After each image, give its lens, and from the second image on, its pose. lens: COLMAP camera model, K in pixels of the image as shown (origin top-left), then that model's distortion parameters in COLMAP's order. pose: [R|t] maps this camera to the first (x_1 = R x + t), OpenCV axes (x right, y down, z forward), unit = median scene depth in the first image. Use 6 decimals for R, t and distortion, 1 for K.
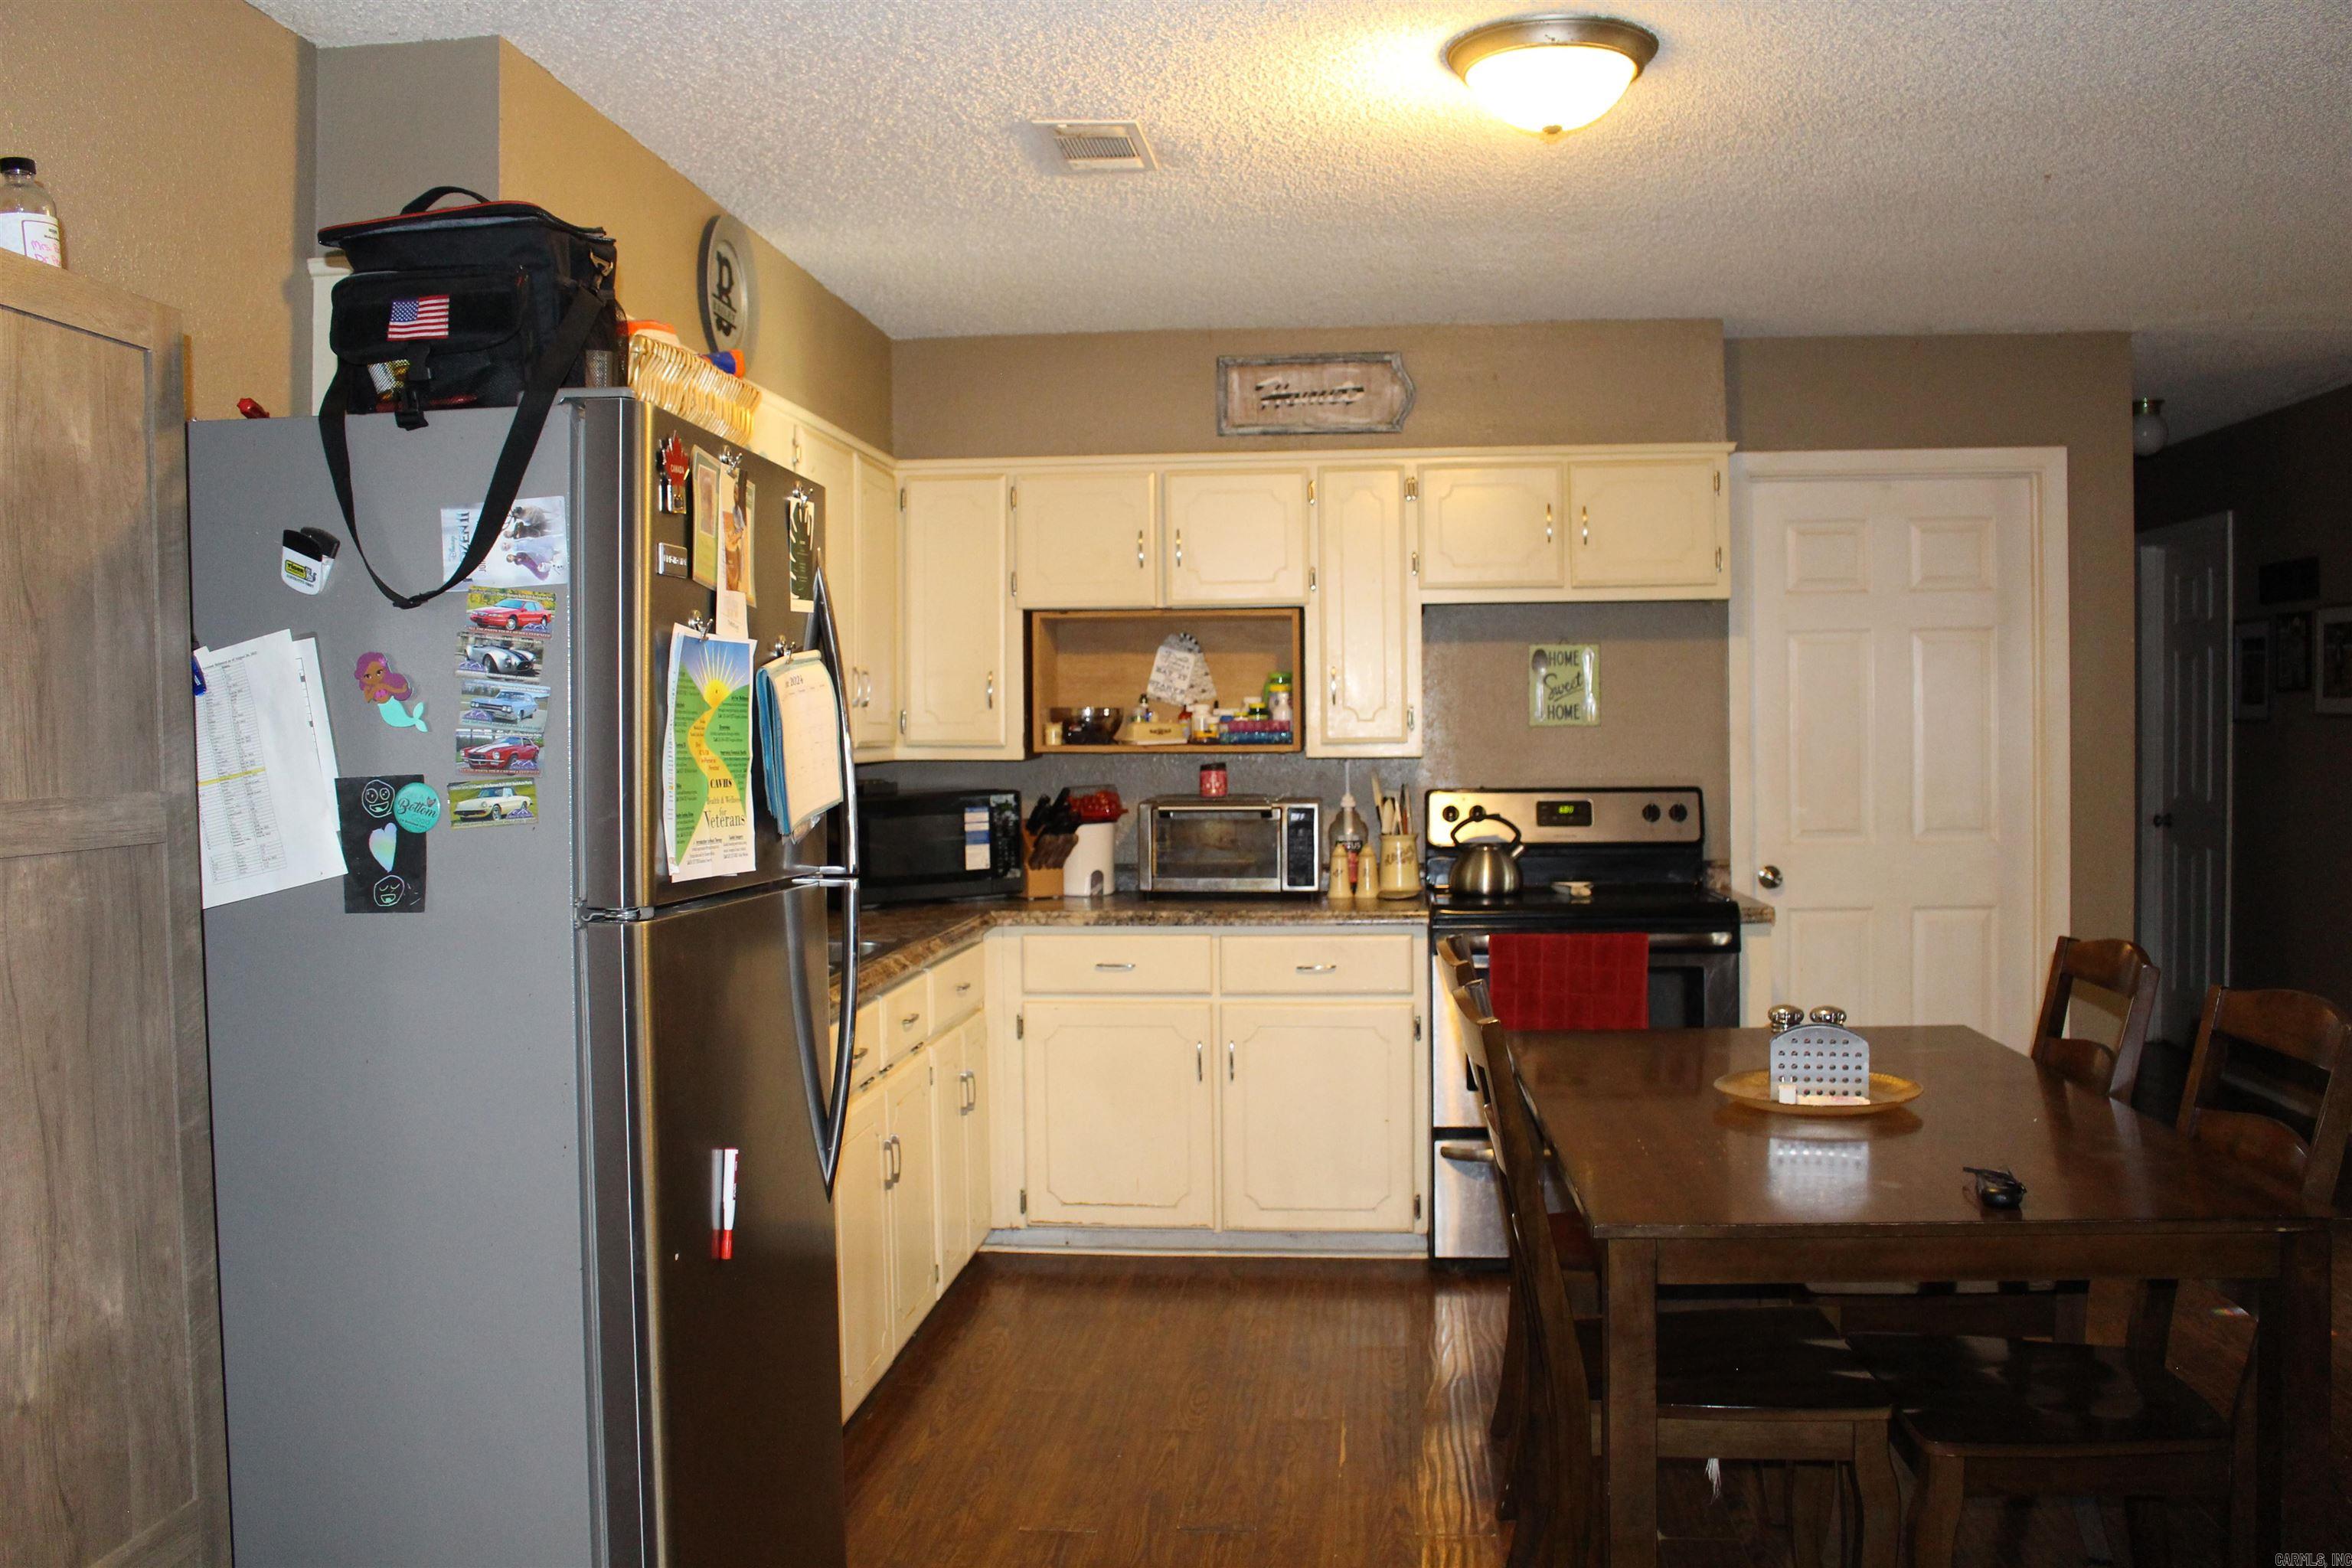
lens RADIAL K [[1940.8, 0, 1176.0], [0, 1940.8, 784.0], [0, 0, 1]] dist [-0.101565, -0.006233]
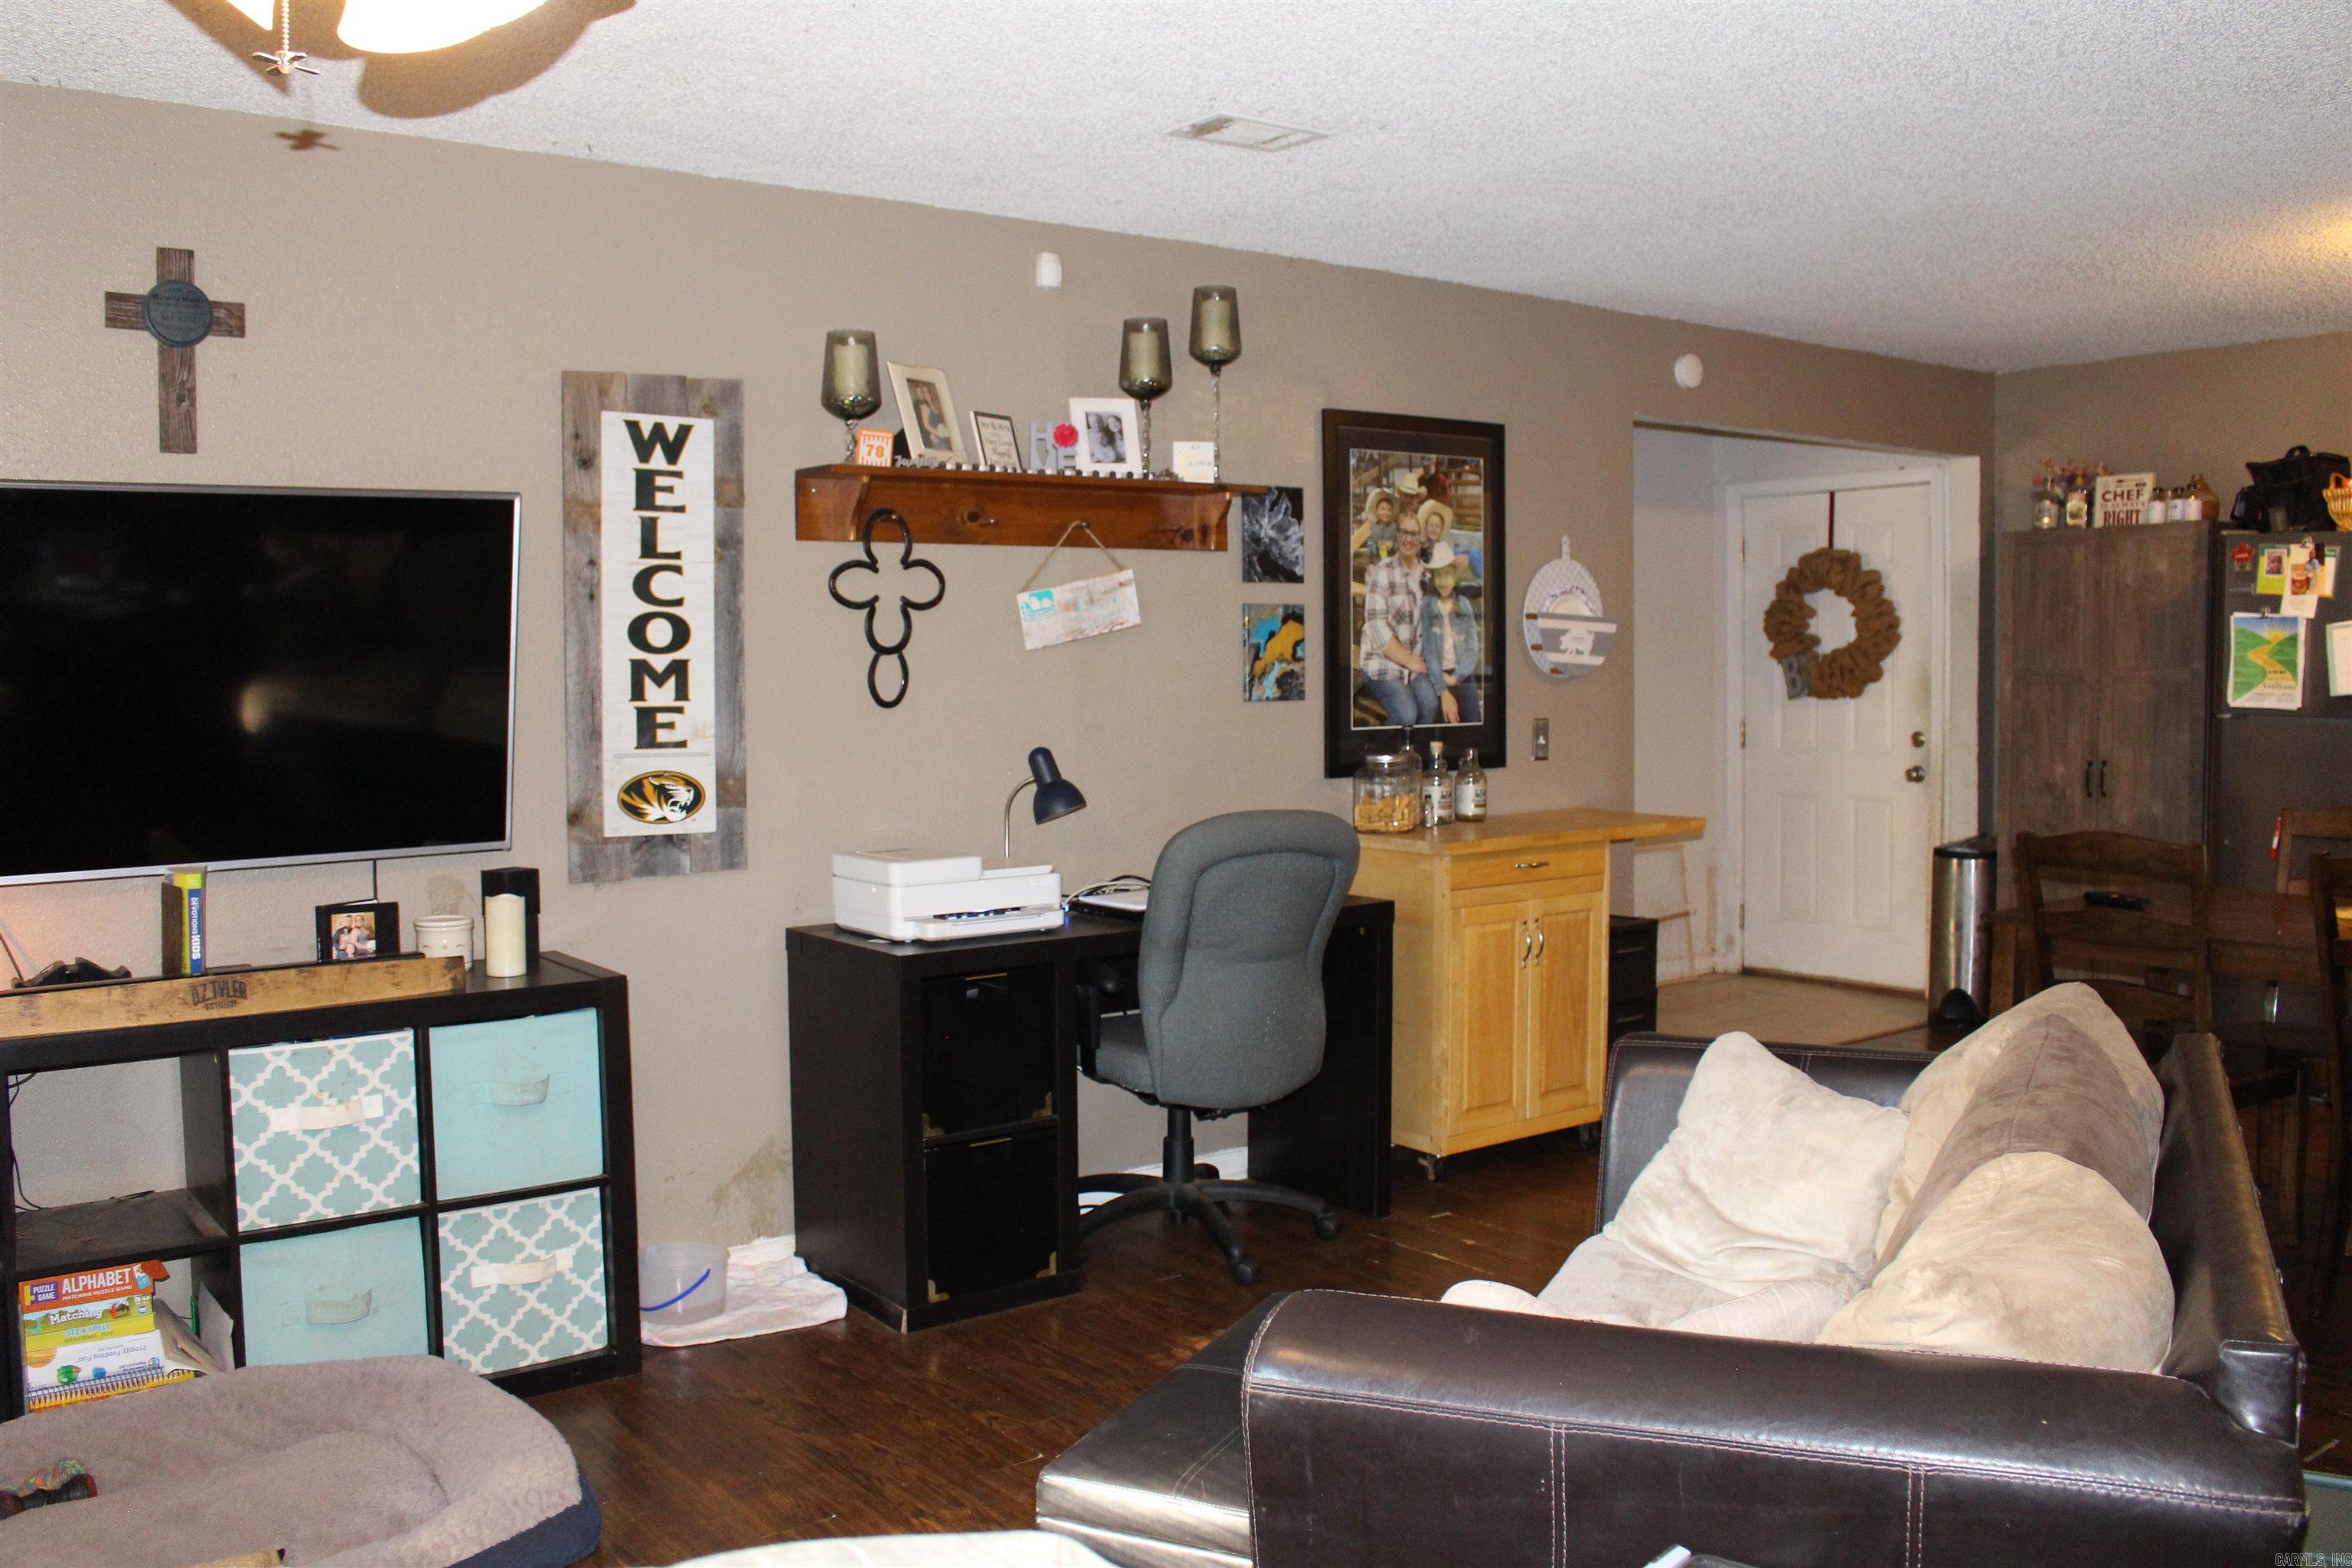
lens RADIAL K [[1940.8, 0, 1176.0], [0, 1940.8, 784.0], [0, 0, 1]] dist [-0.101565, -0.006233]
pose [[-0.733080, 0.065519, -0.676980, 1.118838], [0.001491, 0.995502, 0.094732, -0.040146], [0.680141, 0.068437, -0.729880, 0.809177]]
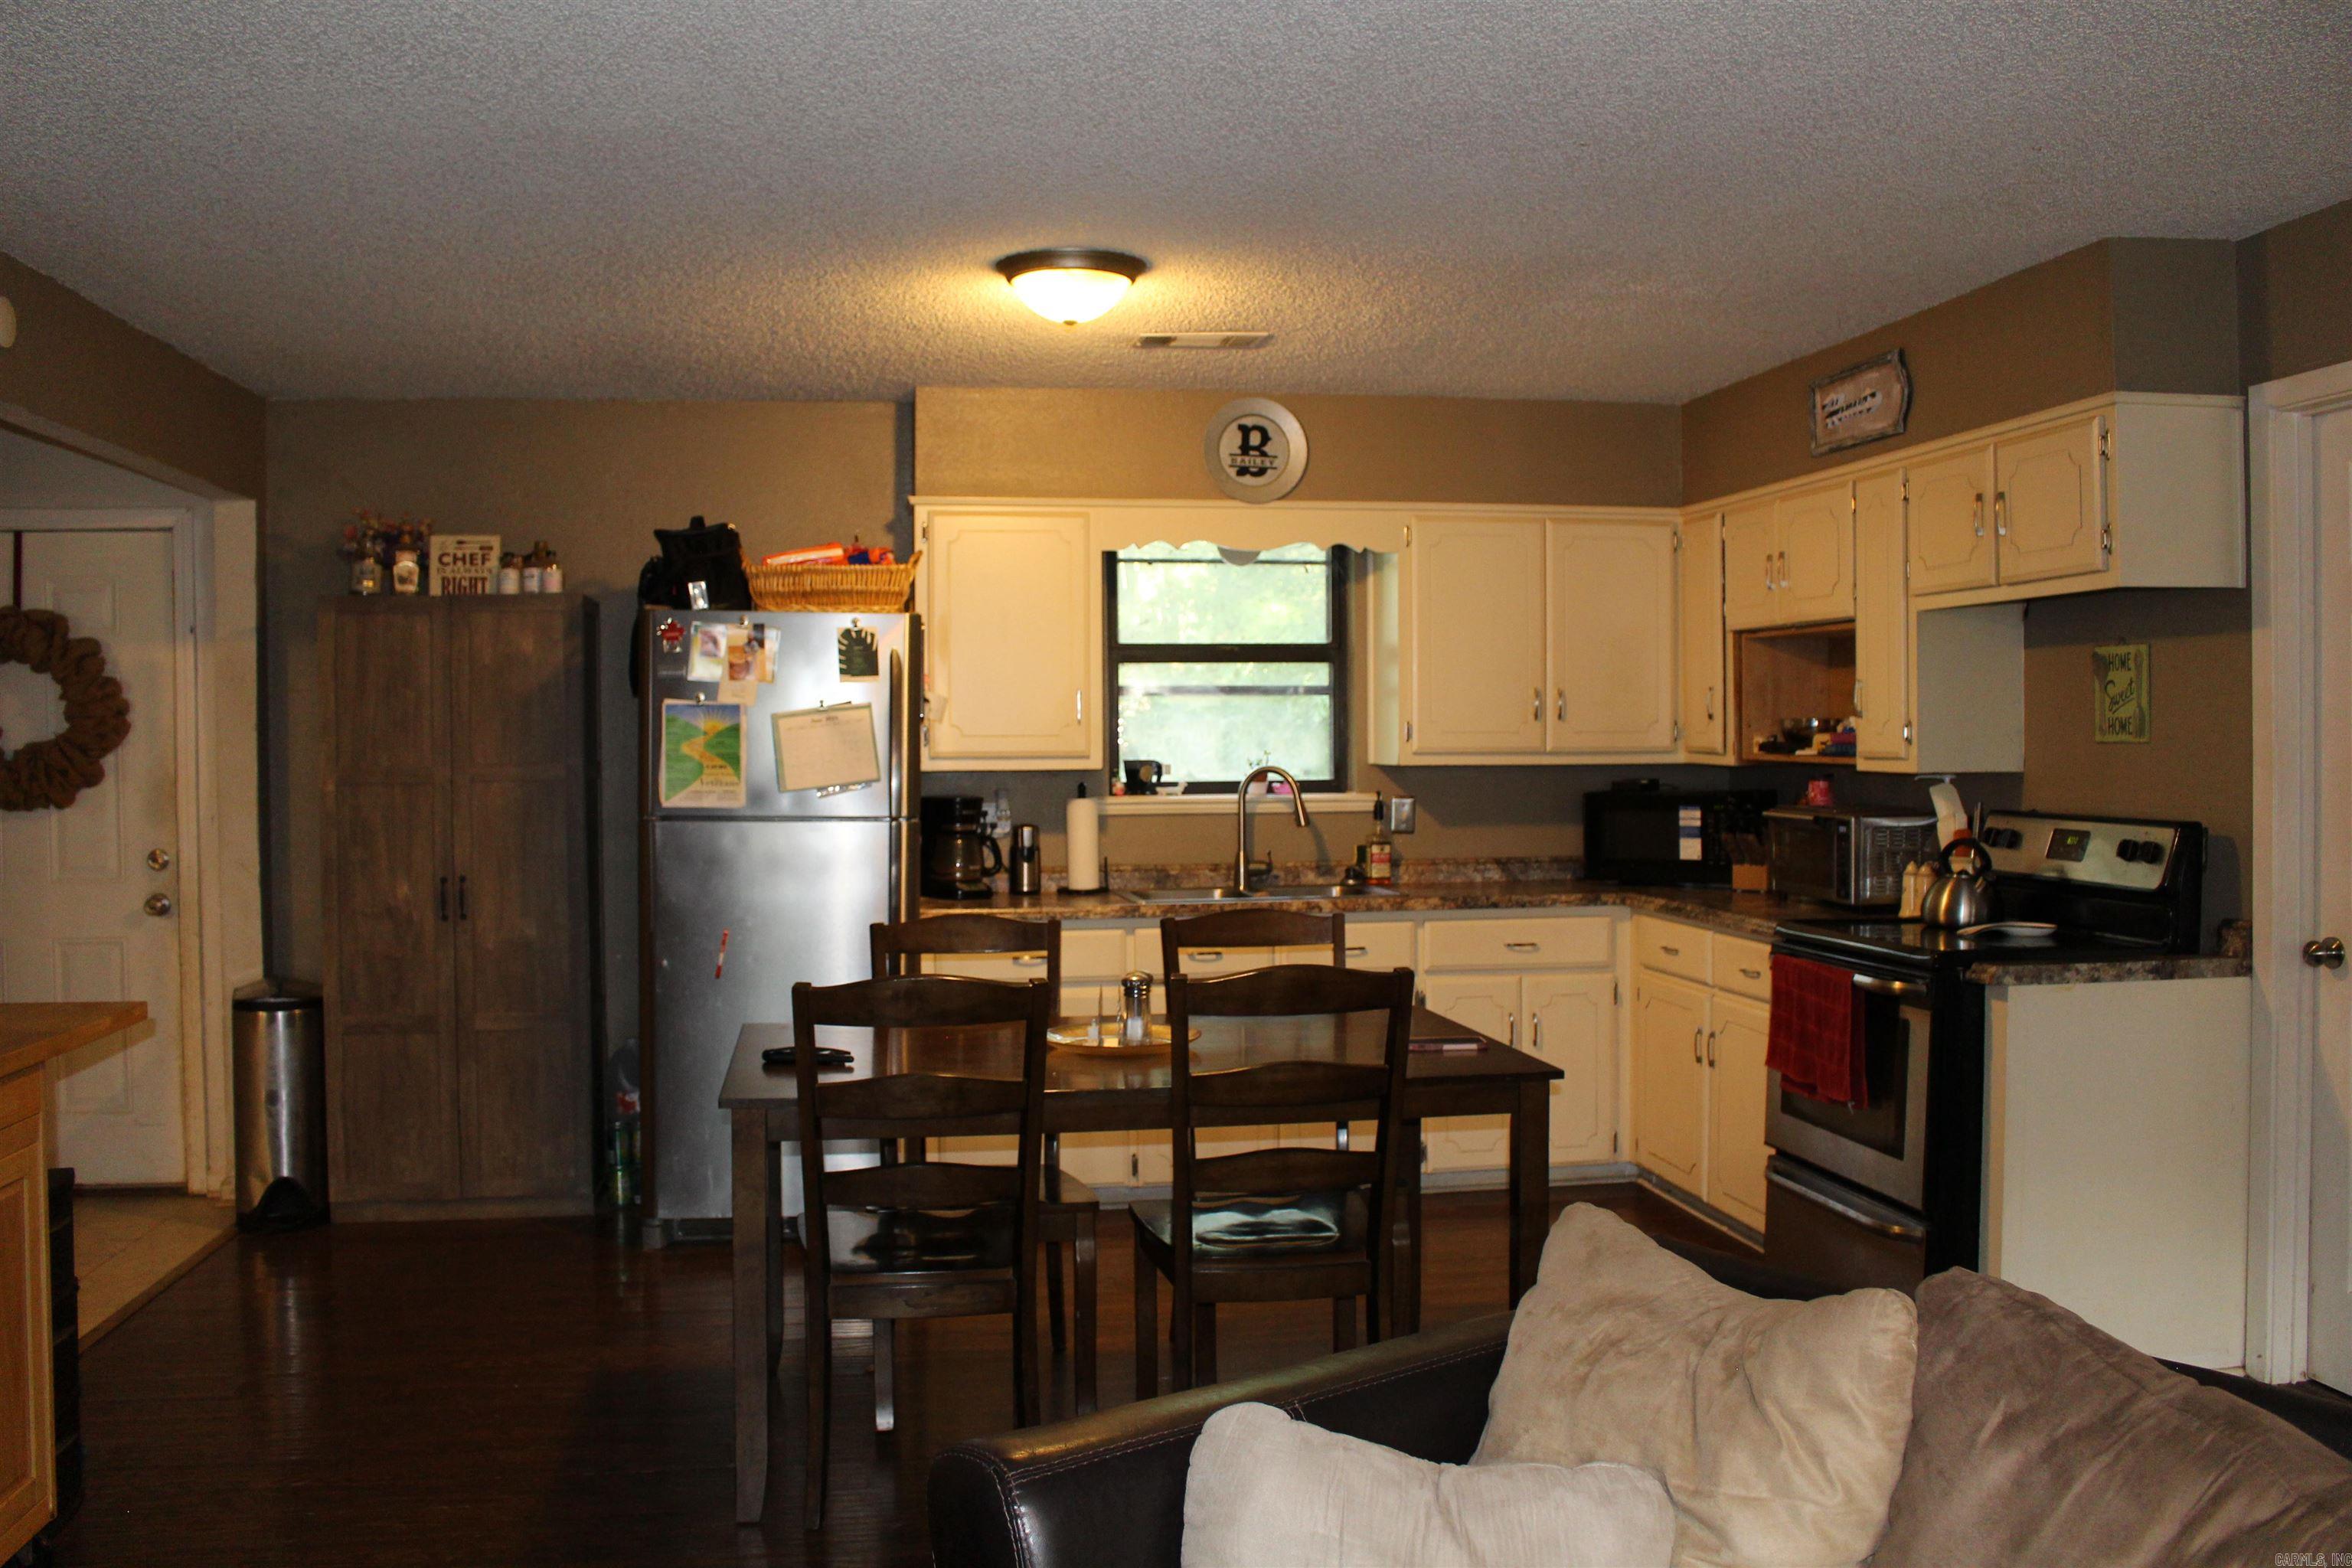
lens RADIAL K [[1940.8, 0, 1176.0], [0, 1940.8, 784.0], [0, 0, 1]] dist [-0.101565, -0.006233]
pose [[0.260291, 0.037014, -0.964821, 0.933101], [-0.024966, 0.999189, 0.031597, -0.029464], [0.965207, 0.015864, 0.261004, 0.409980]]
